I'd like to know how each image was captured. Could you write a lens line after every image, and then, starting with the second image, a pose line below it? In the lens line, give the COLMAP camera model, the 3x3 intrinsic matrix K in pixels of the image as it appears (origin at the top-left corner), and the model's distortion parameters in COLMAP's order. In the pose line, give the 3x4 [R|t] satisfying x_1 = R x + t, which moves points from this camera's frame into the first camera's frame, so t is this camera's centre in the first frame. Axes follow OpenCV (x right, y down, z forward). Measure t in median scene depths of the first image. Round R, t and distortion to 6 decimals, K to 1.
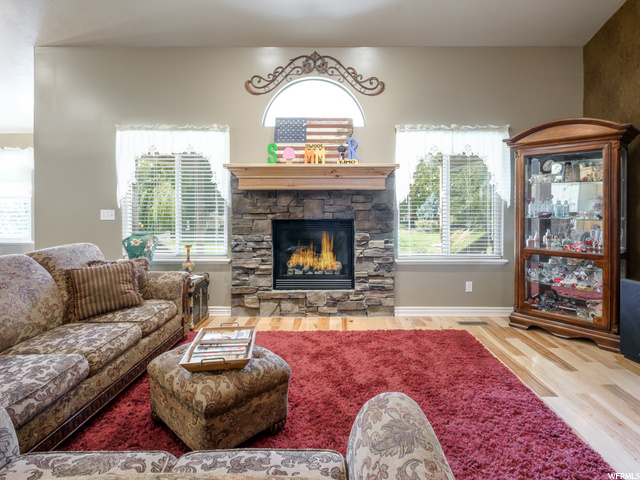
lens RADIAL K [[335.6, 0, 336.6], [0, 335.6, 206.0], [0, 0, 1]] dist [0.000504, 0.000830]
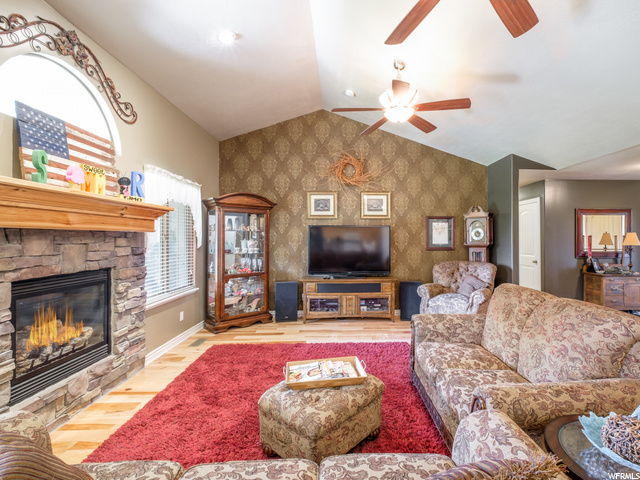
lens RADIAL K [[335.6, 0, 321.5], [0, 335.6, 238.3], [0, 0, 1]] dist [0.000504, 0.000830]
pose [[0.019493, -0.001623, 0.999809, -0.751314], [0.012155, 0.999925, 0.001386, -0.025945], [-0.999736, 0.012126, 0.019511, 0.481548]]
